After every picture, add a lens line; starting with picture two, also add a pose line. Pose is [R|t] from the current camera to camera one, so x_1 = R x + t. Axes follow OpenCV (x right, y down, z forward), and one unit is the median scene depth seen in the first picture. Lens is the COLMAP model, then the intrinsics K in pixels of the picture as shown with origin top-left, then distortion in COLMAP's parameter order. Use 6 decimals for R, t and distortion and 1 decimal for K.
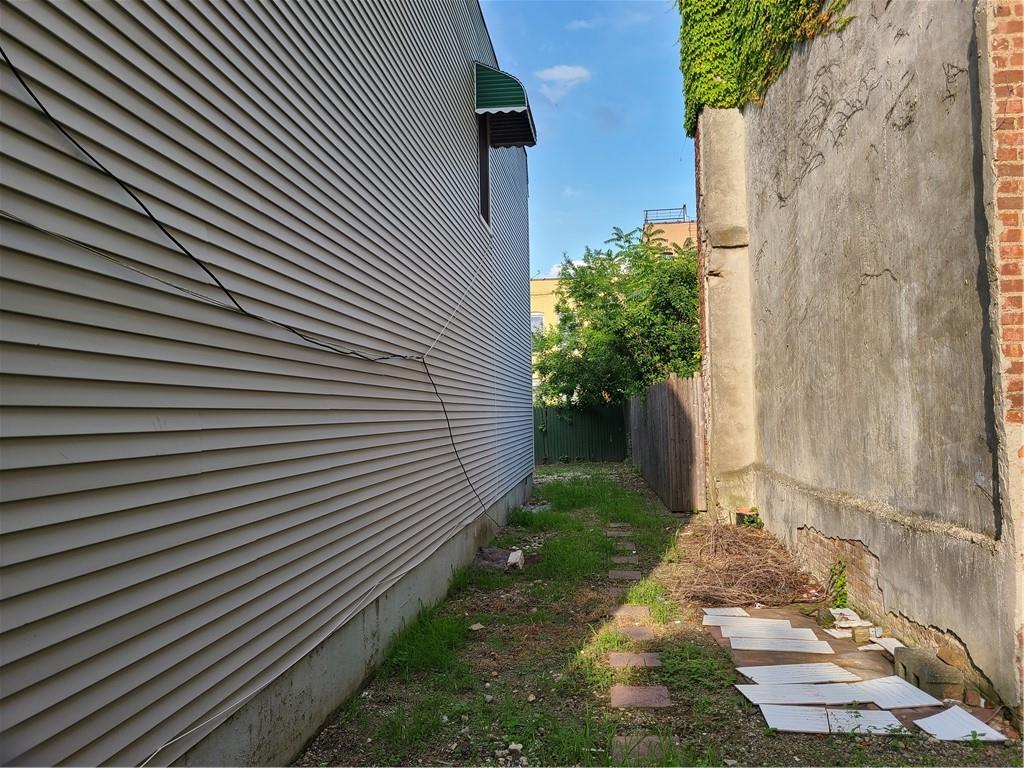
lens RADIAL K [[780.0, 0, 511.1], [0, 780.0, 383.8], [0, 0, 1]] dist [-0.003171, -0.001073]
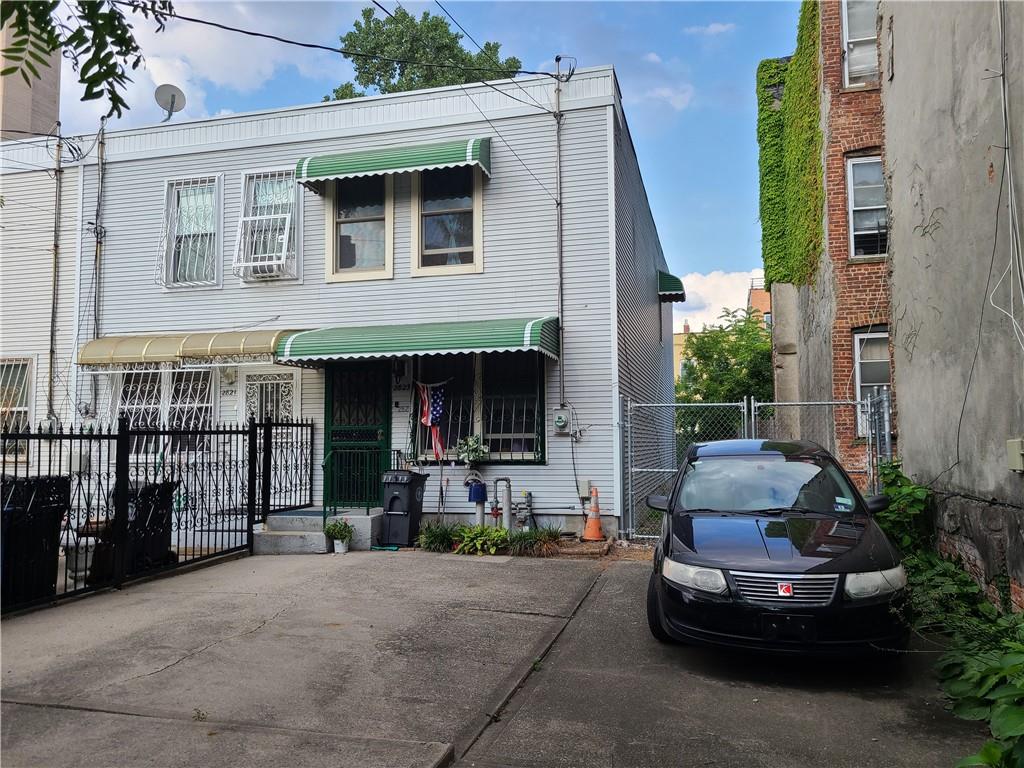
lens RADIAL K [[780.0, 0, 513.3], [0, 780.0, 385.0], [0, 0, 1]] dist [-0.003171, -0.001073]
pose [[0.991452, -0.002359, -0.130452, -0.089683], [-0.001968, 0.999452, -0.033029, -0.018741], [0.130459, 0.033004, 0.990904, -0.628693]]
